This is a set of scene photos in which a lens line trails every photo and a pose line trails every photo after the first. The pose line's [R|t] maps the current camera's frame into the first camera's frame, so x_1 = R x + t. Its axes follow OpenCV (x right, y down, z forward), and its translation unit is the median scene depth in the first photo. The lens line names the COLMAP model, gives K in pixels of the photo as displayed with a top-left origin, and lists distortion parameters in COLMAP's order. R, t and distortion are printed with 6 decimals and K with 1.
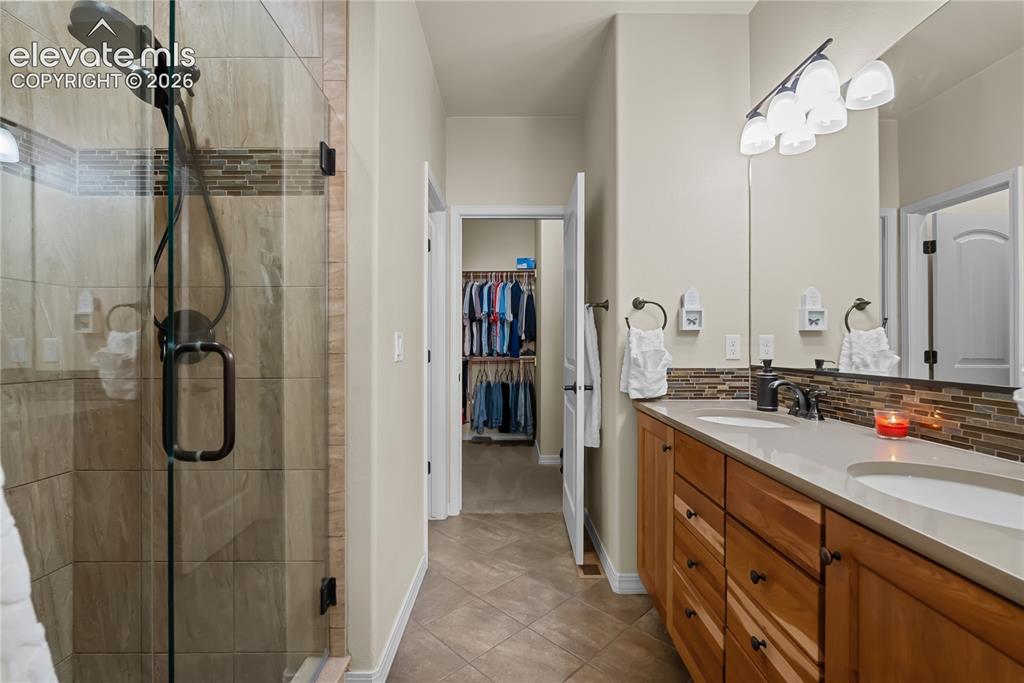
lens RADIAL K [[456.4, 0, 513.2], [0, 456.4, 339.3], [0, 0, 1]] dist [0.002167, 0.002574]
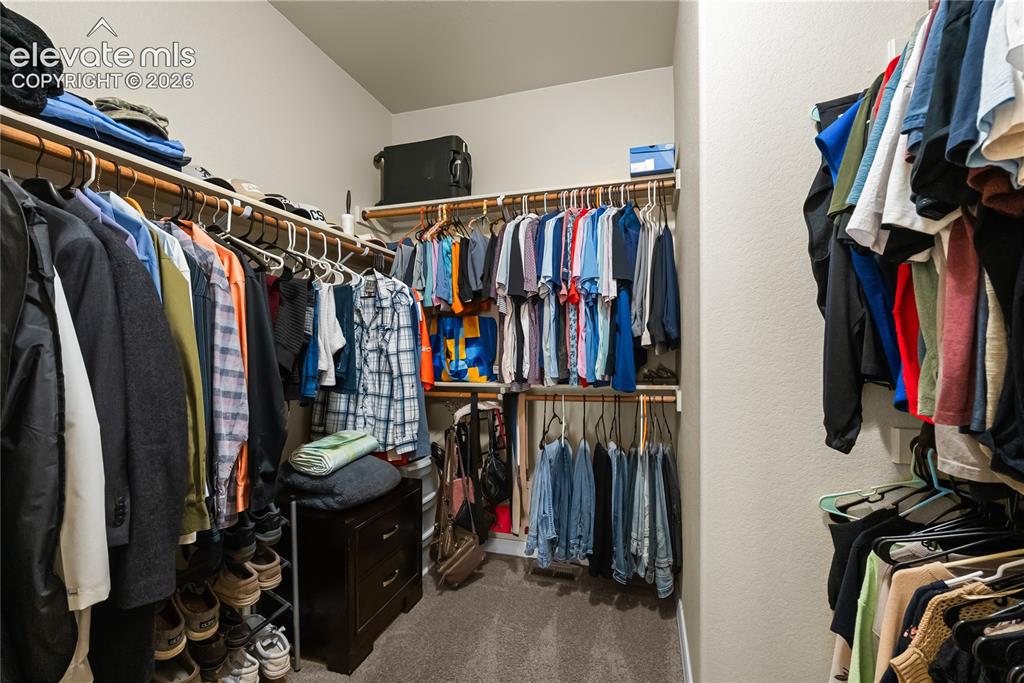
lens RADIAL K [[456.4, 0, 507.7], [0, 456.4, 338.6], [0, 0, 1]] dist [0.002167, 0.002574]
pose [[0.955886, -0.004038, -0.293710, 0.023675], [-0.000472, 0.999883, -0.015282, 0.000508], [0.293737, 0.014747, 0.955772, 0.588001]]
